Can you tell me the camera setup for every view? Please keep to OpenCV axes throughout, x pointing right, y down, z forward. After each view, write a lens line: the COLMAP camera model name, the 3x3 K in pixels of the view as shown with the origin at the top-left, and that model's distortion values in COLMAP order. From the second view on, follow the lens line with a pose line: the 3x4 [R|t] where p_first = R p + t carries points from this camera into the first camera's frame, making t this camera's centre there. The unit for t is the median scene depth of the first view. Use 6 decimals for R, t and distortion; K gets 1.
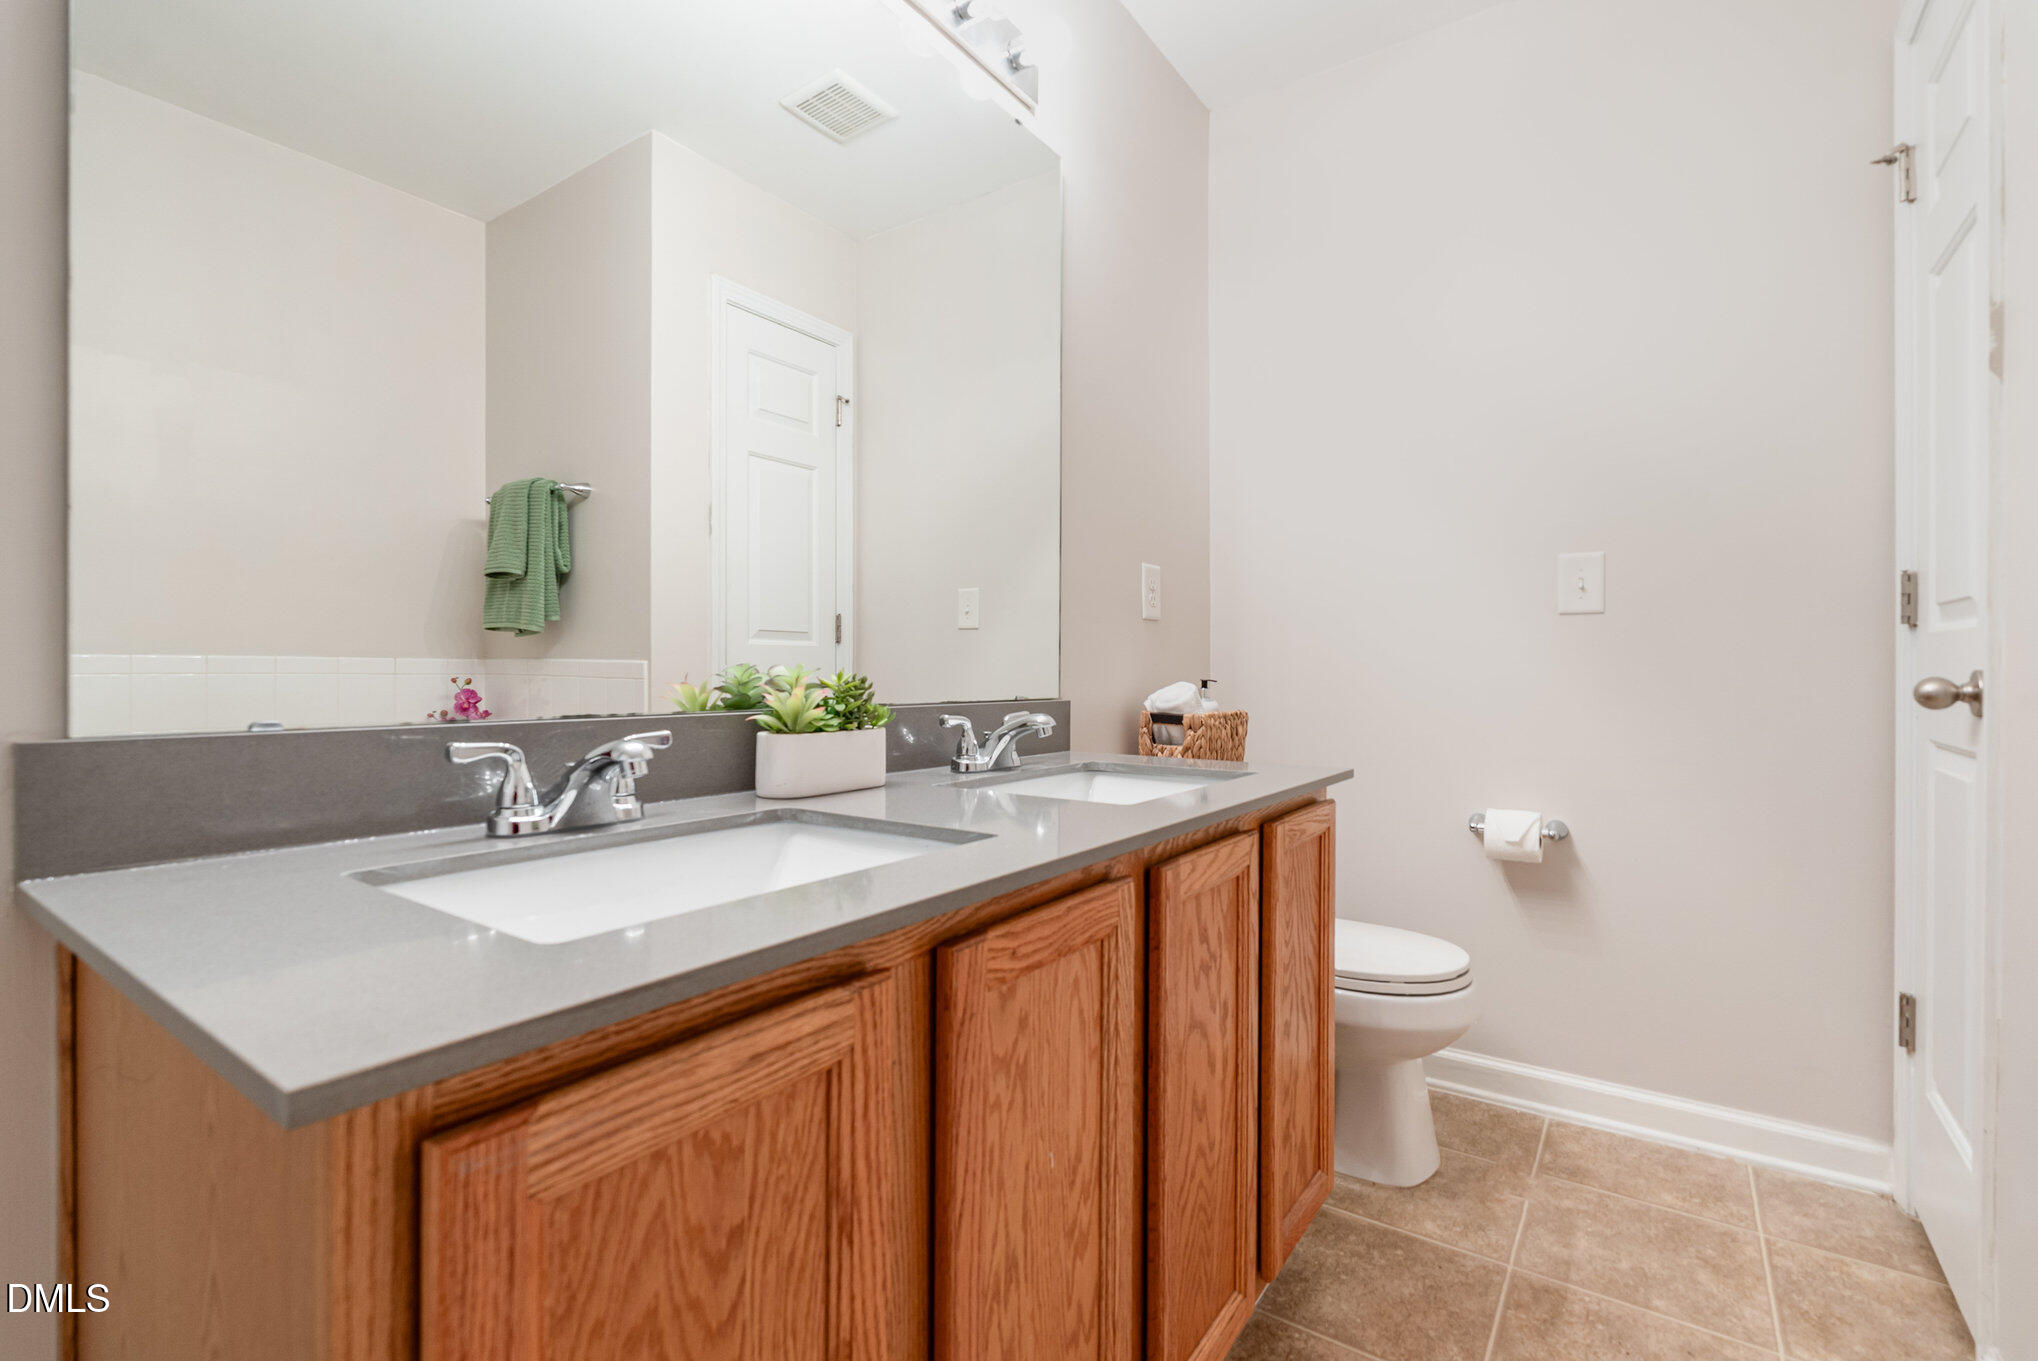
lens RADIAL K [[910.8, 0, 1020.3], [0, 910.8, 676.1], [0, 0, 1]] dist [-0.003555, 0.000184]
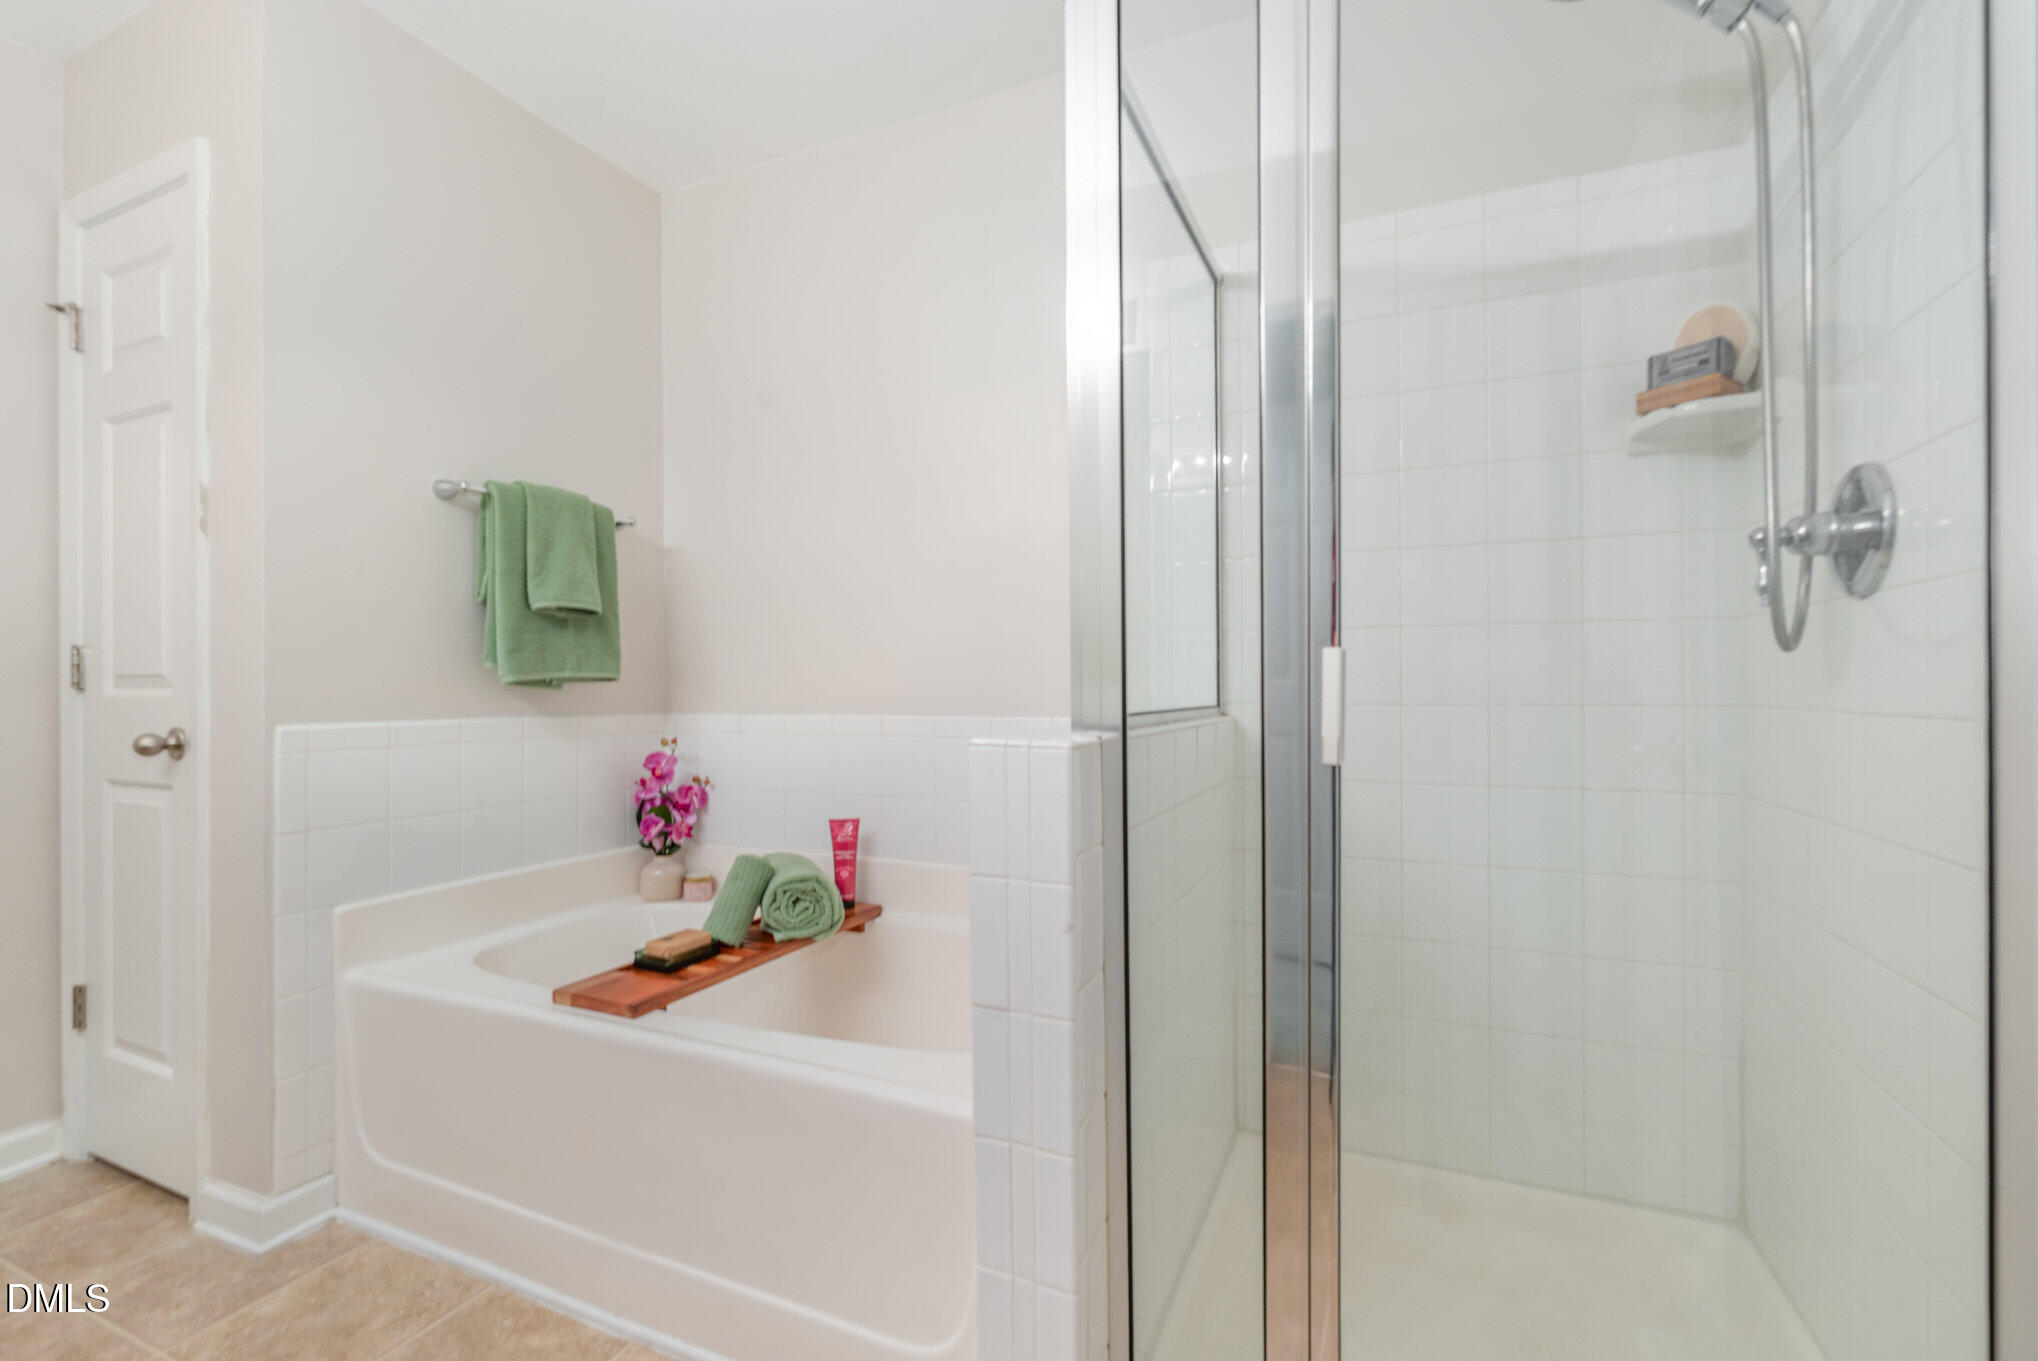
lens RADIAL K [[910.8, 0, 1017.9], [0, 910.8, 685.3], [0, 0, 1]] dist [-0.003555, 0.000184]
pose [[-0.185116, 0.002149, 0.982714, -0.528944], [0.010858, 0.999941, -0.000141, -0.051136], [-0.982657, 0.010645, -0.185128, -0.044623]]
